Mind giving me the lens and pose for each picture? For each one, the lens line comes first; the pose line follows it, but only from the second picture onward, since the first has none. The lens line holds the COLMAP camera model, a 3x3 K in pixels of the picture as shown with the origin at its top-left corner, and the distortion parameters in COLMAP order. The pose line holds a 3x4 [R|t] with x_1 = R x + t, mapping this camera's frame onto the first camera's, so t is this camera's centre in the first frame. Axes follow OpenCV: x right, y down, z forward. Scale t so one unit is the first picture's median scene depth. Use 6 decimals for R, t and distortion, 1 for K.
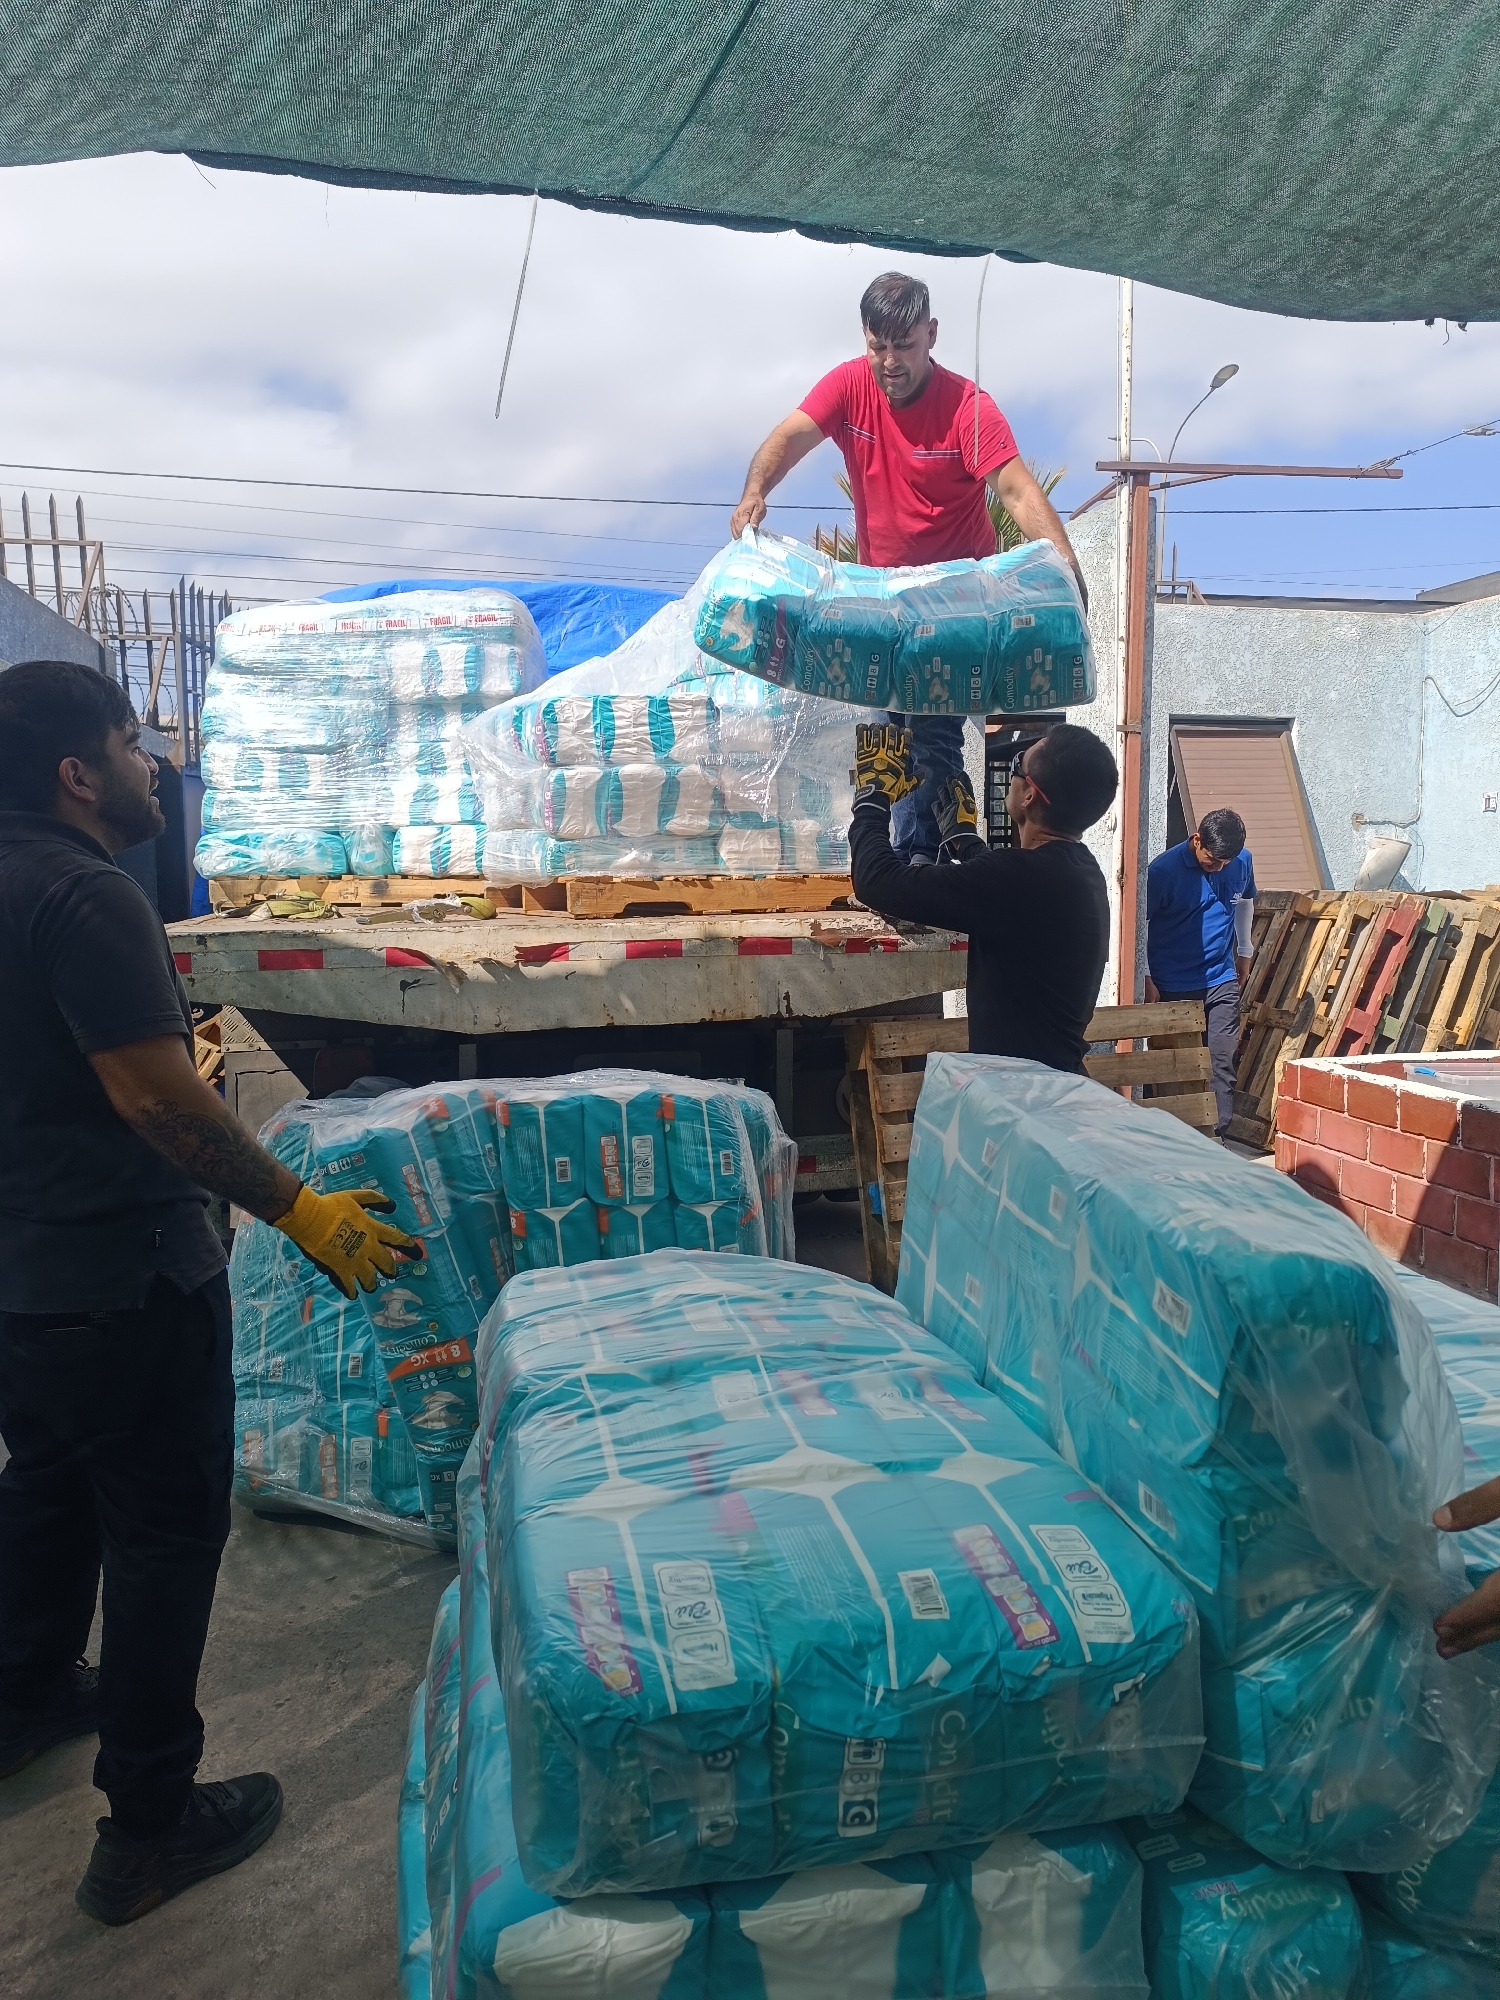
lens RADIAL K [[1389.1, 0, 753.7], [0, 1389.1, 998.3], [0, 0, 1]] dist [0.106710, -0.004482]
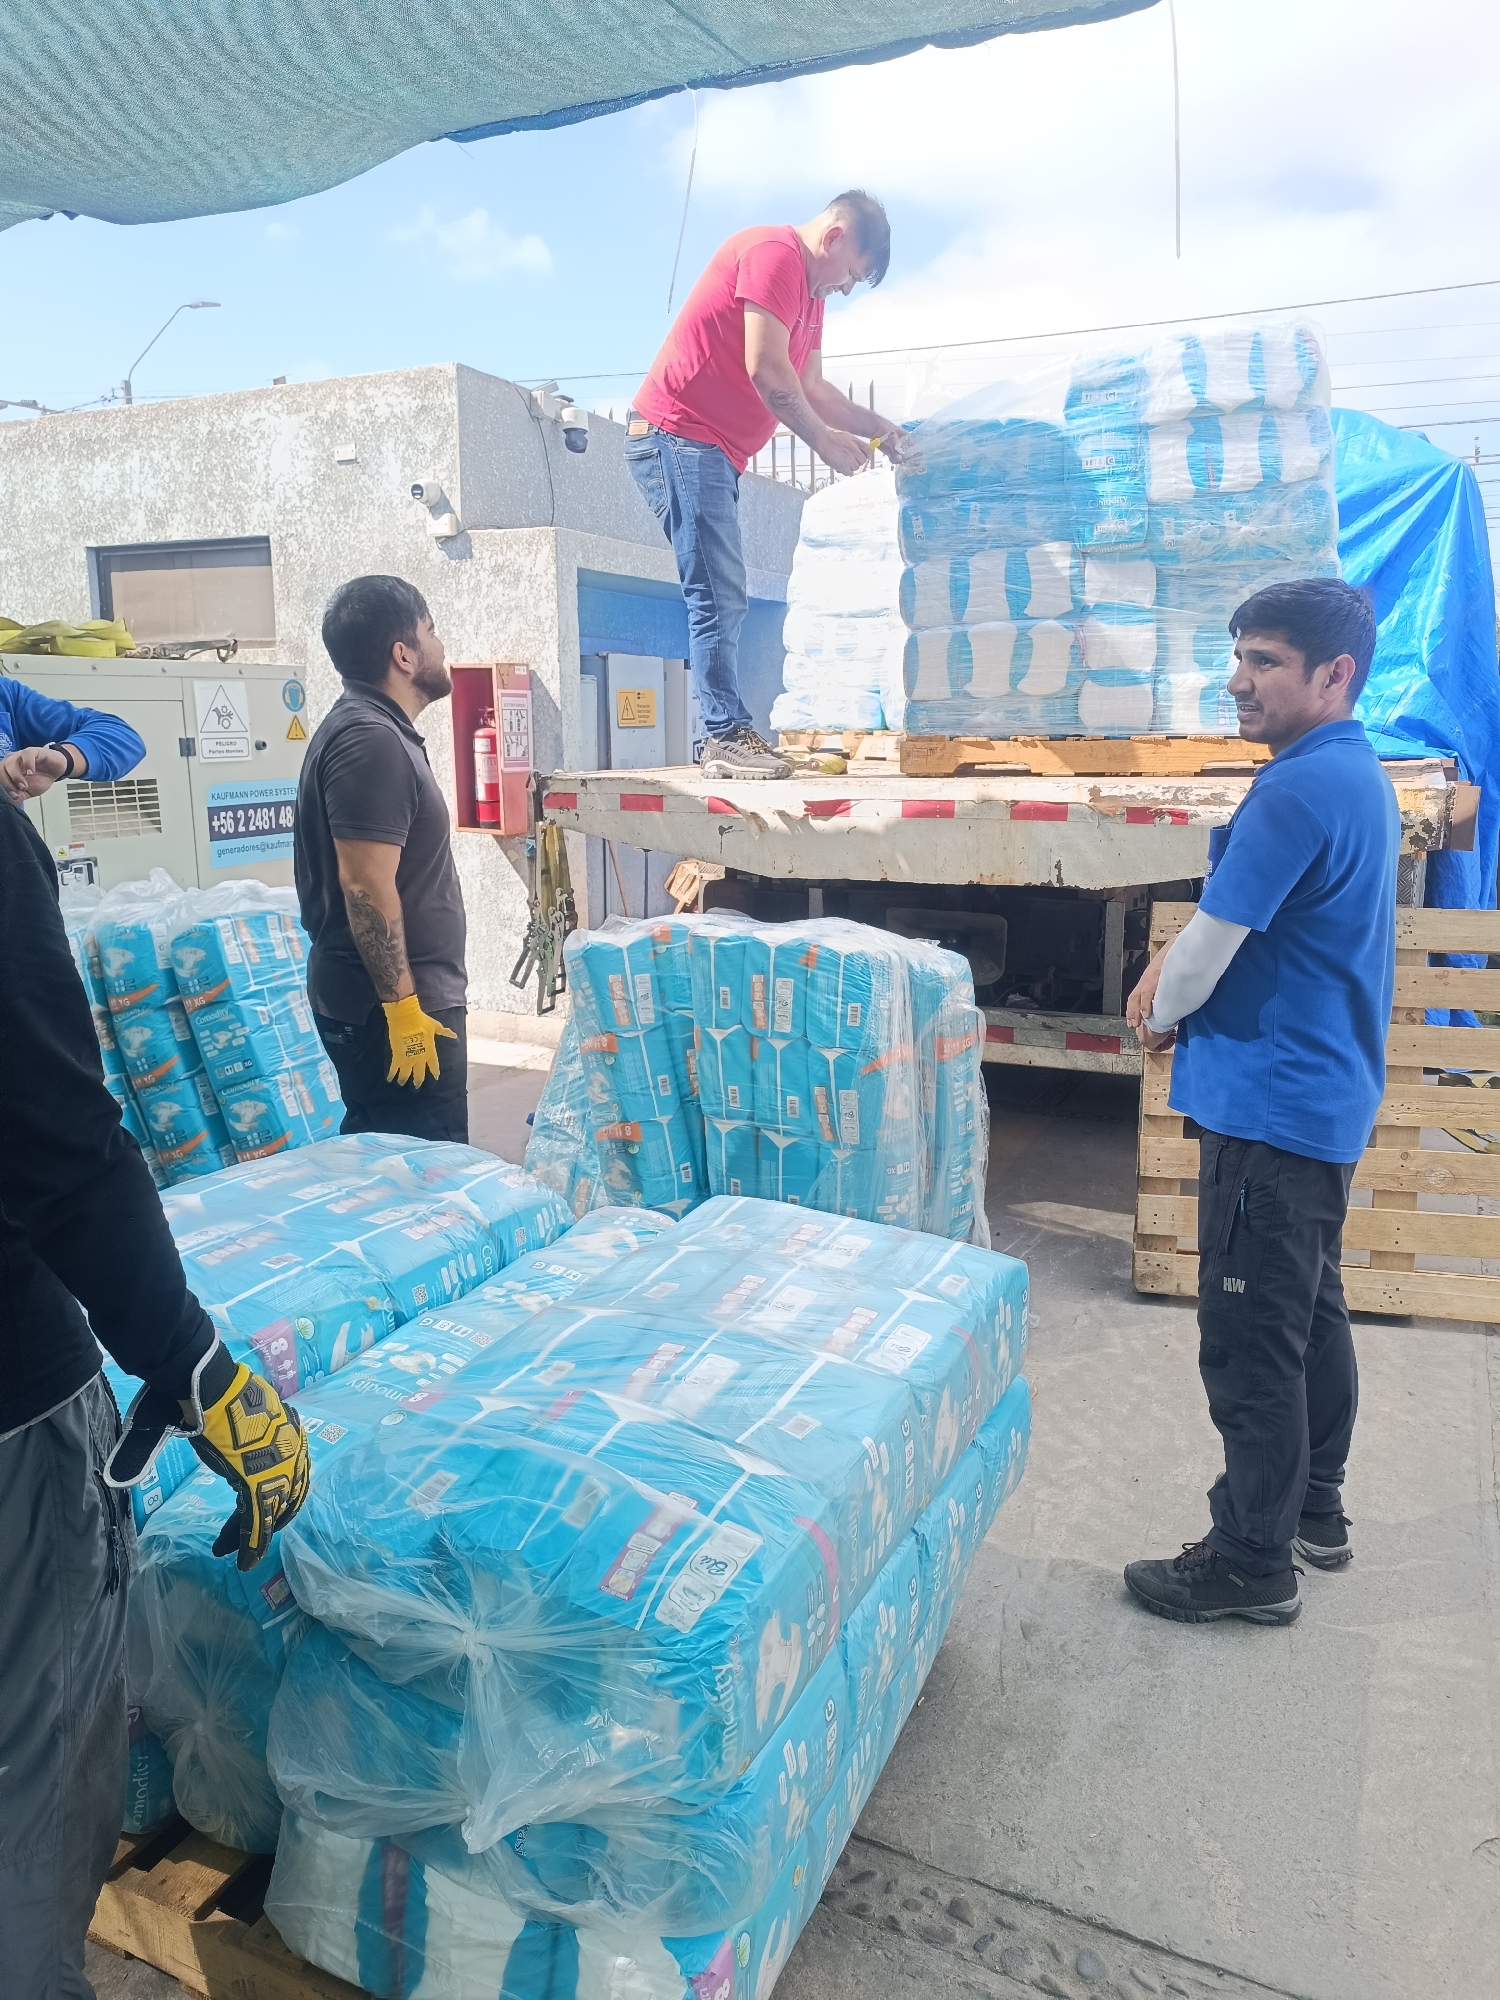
lens RADIAL K [[1389.1, 0, 740.4], [0, 1389.1, 1001.7], [0, 0, 1]] dist [0.106710, -0.004482]
pose [[0.768933, 0.138085, -0.624239, 0.503910], [-0.070112, 0.988721, 0.132347, -0.022329], [0.635473, -0.057999, 0.769942, 0.114048]]
